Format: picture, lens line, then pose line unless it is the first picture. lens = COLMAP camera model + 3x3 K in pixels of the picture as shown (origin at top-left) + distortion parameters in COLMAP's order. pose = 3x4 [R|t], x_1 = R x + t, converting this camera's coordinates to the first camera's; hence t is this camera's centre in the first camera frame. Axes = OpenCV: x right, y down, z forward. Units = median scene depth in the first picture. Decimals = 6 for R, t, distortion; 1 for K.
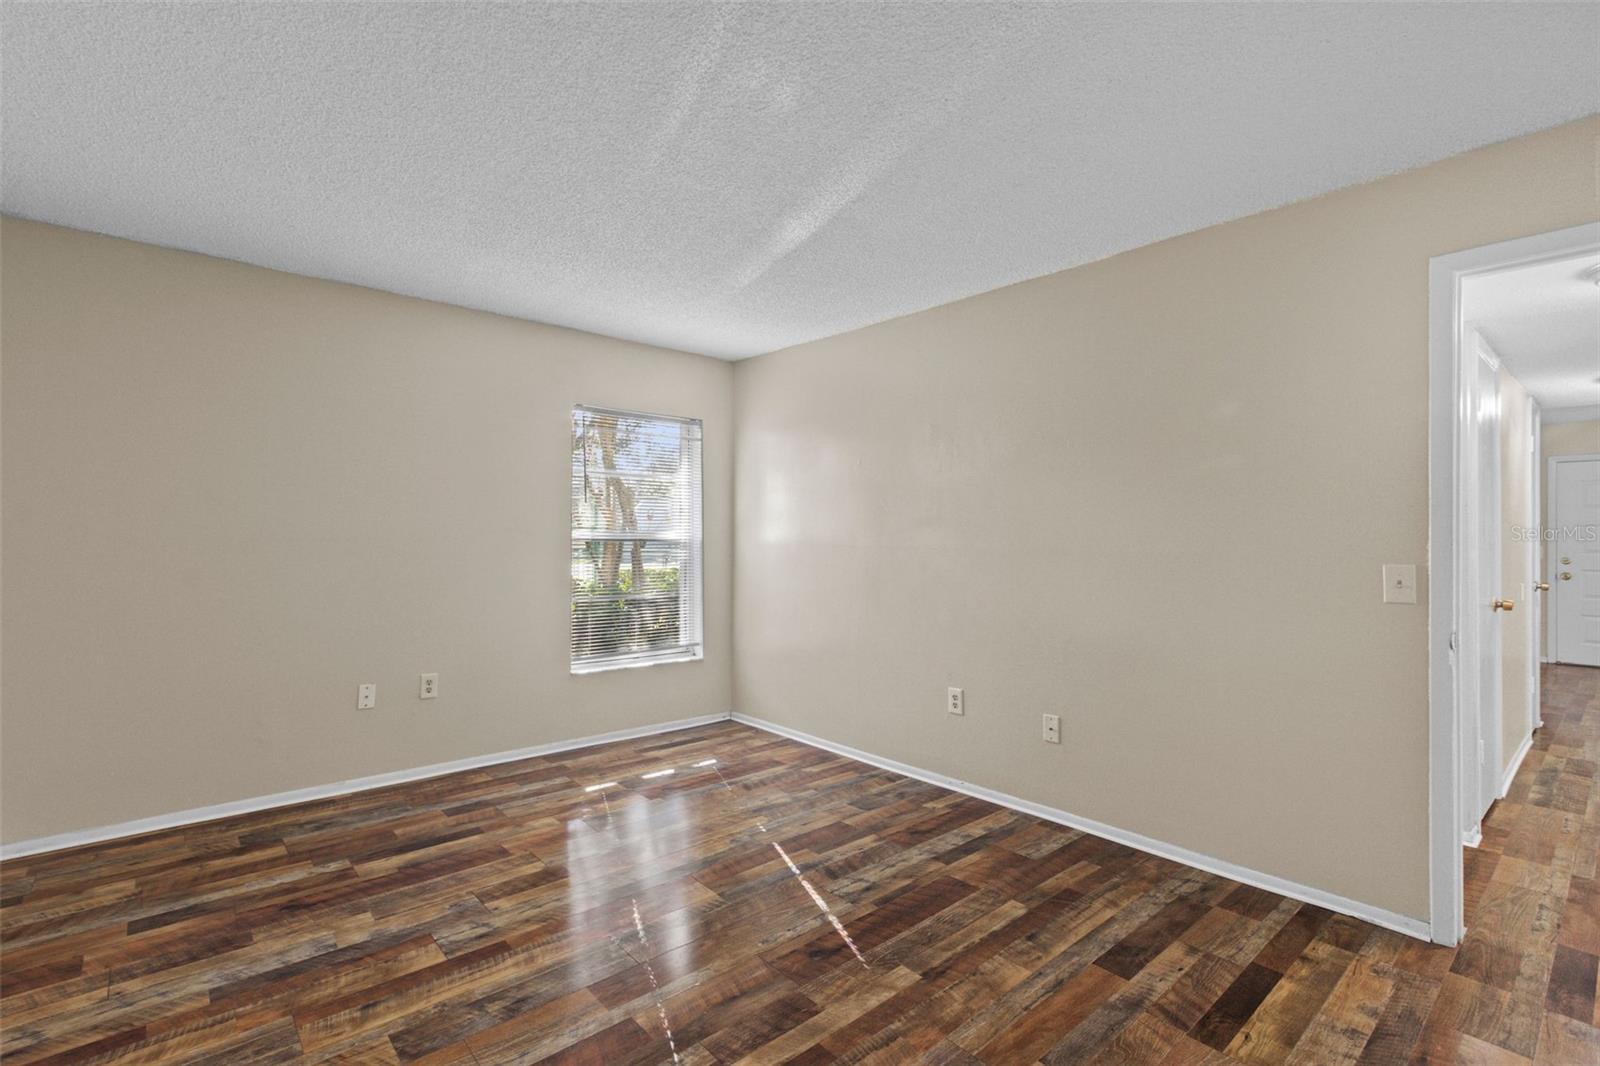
lens RADIAL K [[732.3, 0, 788.2], [0, 732.3, 538.8], [0, 0, 1]] dist [0.011485, -0.006641]
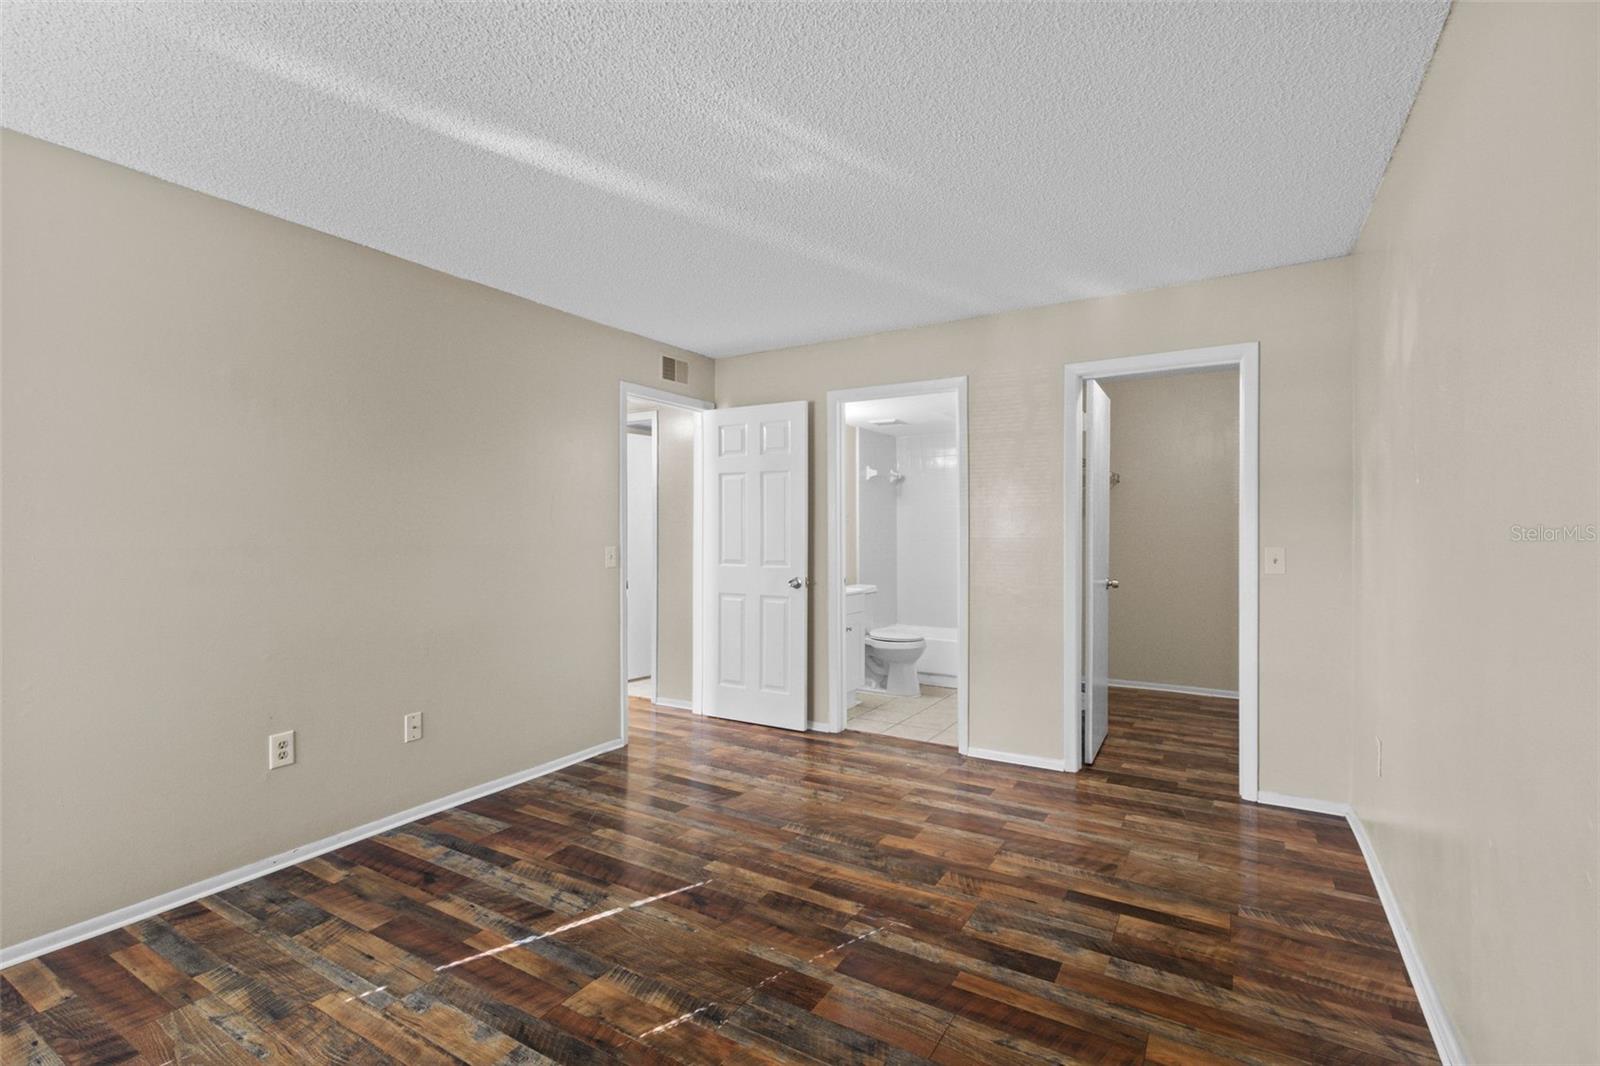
lens RADIAL K [[732.3, 0, 788.2], [0, 732.3, 538.8], [0, 0, 1]] dist [0.011485, -0.006641]
pose [[-0.304248, -0.015428, 0.952468, -0.823327], [0.001280, 0.999861, 0.016604, -0.009184], [-0.952592, 0.006271, -0.304186, 0.933887]]
